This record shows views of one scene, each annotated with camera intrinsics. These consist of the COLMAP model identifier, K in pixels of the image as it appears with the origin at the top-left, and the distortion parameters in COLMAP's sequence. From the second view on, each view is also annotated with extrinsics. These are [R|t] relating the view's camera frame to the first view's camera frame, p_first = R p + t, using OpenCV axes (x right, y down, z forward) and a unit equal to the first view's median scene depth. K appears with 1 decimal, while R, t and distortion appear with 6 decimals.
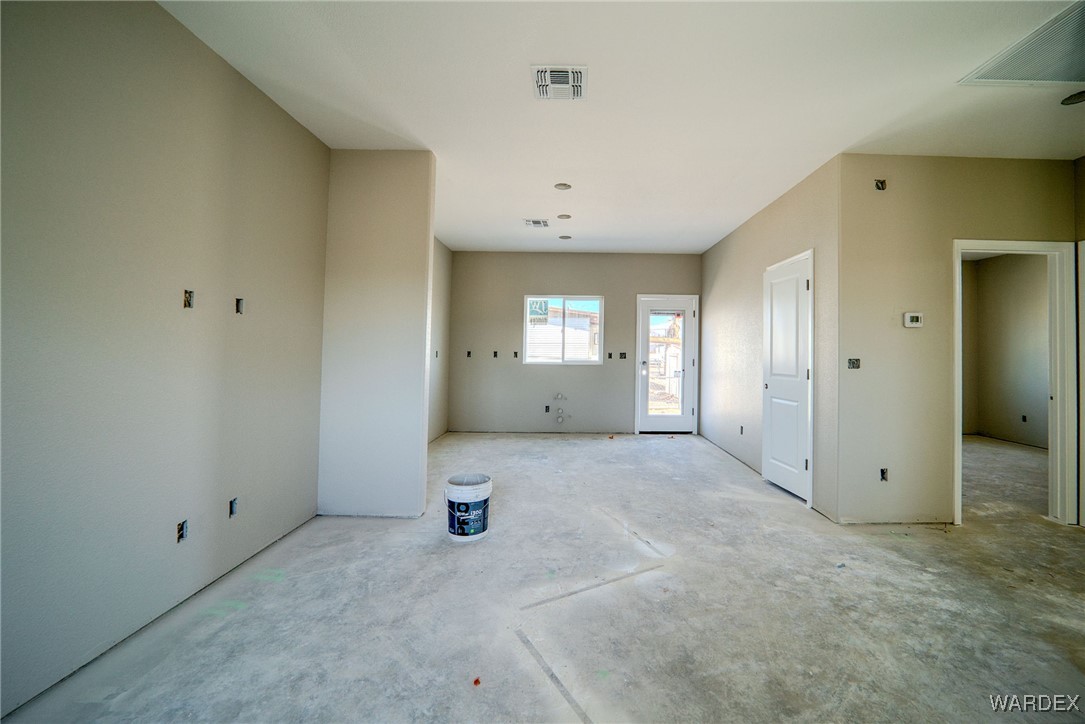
lens RADIAL K [[439.6, 0, 576.4], [0, 439.6, 340.2], [0, 0, 1]] dist [-0.037734, 0.009854]
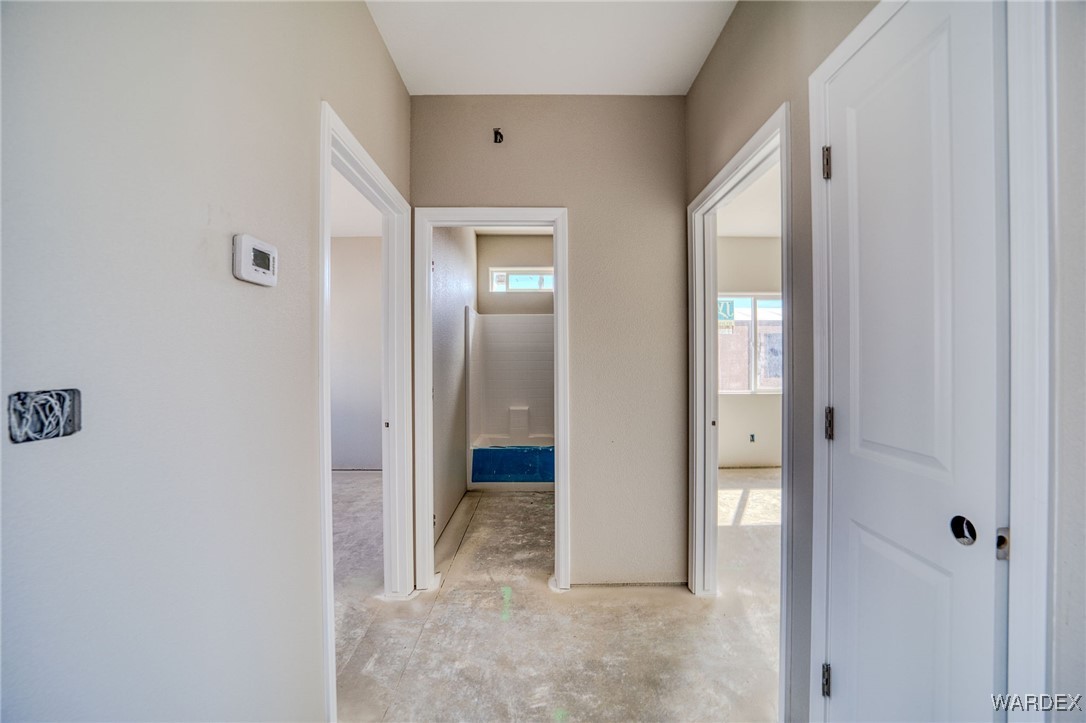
lens RADIAL K [[420.2, 0, 543.9], [0, 420.2, 364.8], [0, 0, 1]] dist [-0.036897, 0.008864]
pose [[0.000547, -0.014948, 0.999888, 0.456412], [-0.025393, 0.999566, 0.014957, 0.023339], [-0.999677, -0.025399, 0.000167, 0.773596]]
